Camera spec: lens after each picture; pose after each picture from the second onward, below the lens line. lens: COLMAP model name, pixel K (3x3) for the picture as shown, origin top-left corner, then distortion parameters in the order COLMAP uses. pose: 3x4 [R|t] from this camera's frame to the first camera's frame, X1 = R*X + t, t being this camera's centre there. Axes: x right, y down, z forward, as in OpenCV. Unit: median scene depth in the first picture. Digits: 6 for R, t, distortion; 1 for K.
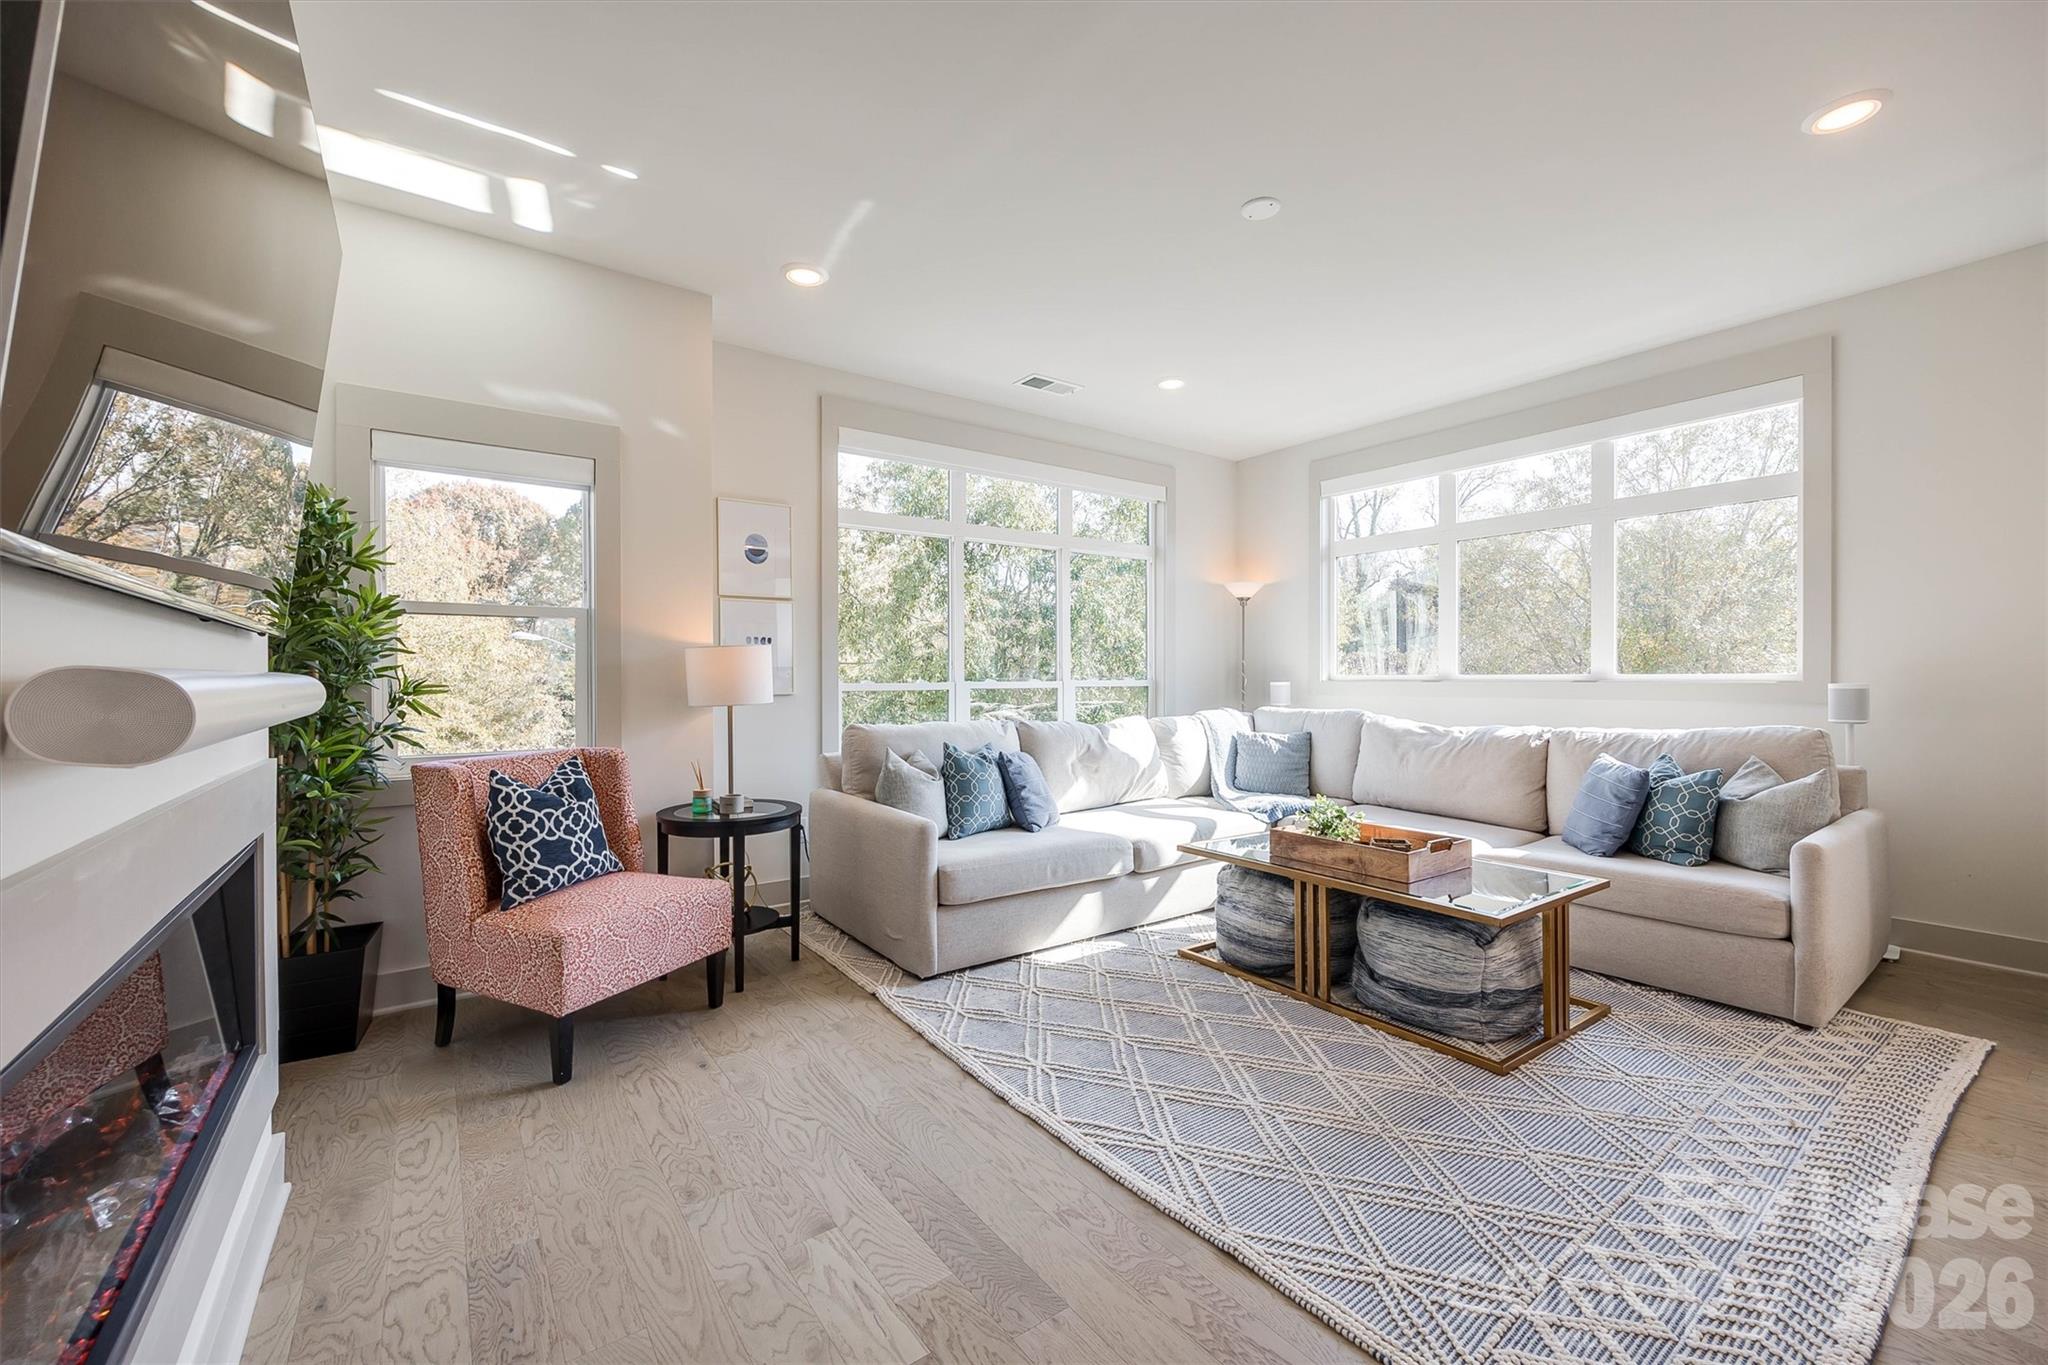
lens RADIAL K [[823.7, 0, 1024.0], [0, 823.7, 682.5], [0, 0, 1]] dist [0.000599, 0.000042]
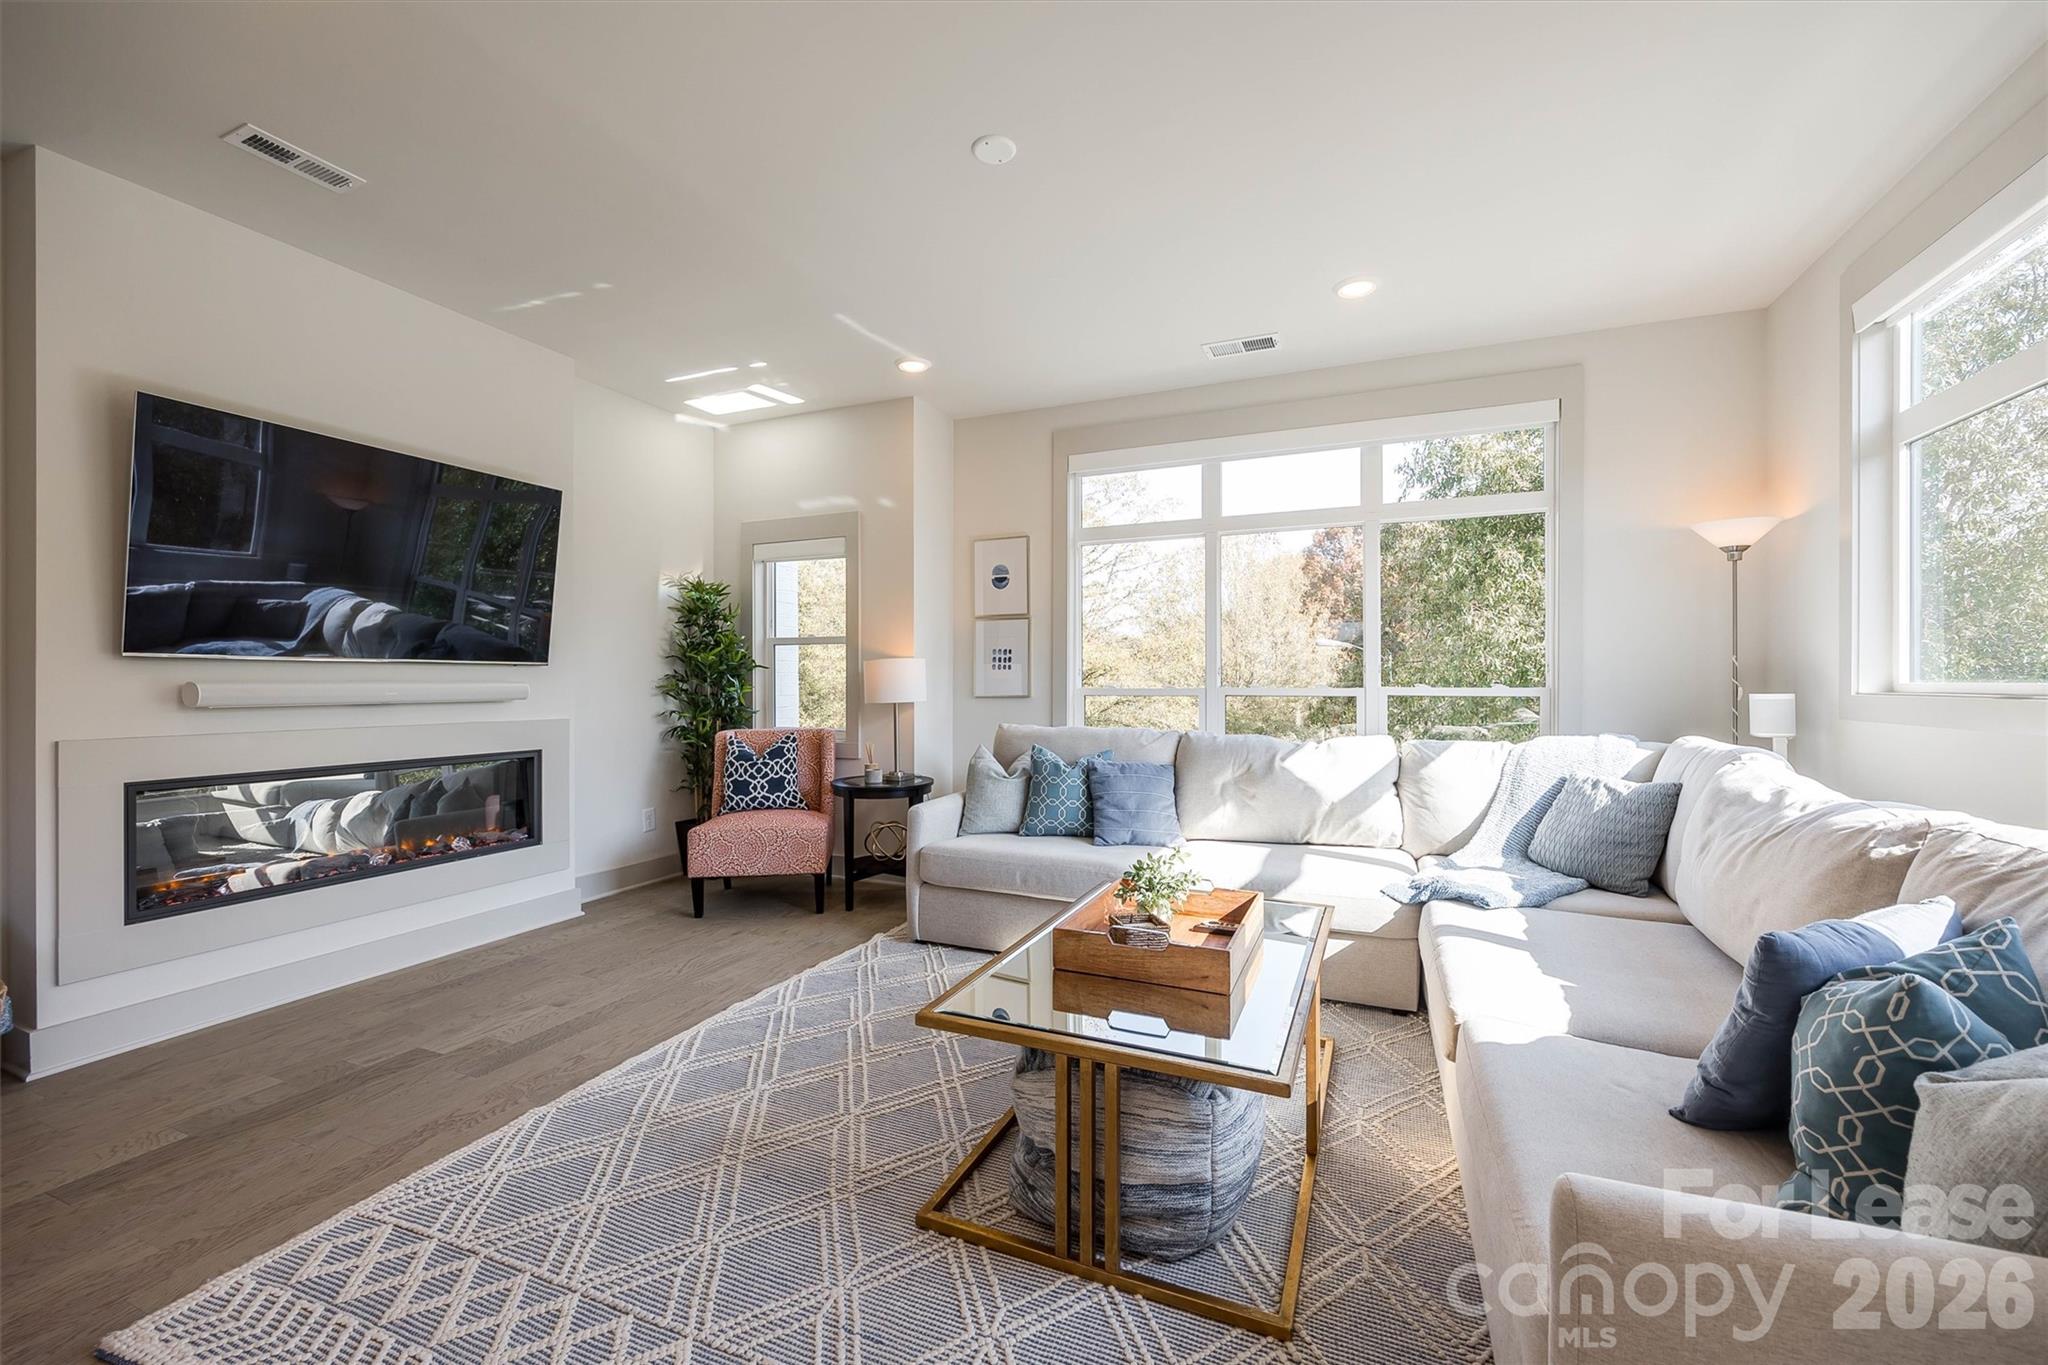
lens RADIAL K [[823.7, 0, 1024.0], [0, 823.7, 682.5], [0, 0, 1]] dist [0.000599, 0.000042]
pose [[0.512718, 0.004682, -0.858545, 1.103480], [-0.006403, 0.999978, 0.001629, -0.012361], [0.858533, 0.004662, 0.512736, 0.607022]]
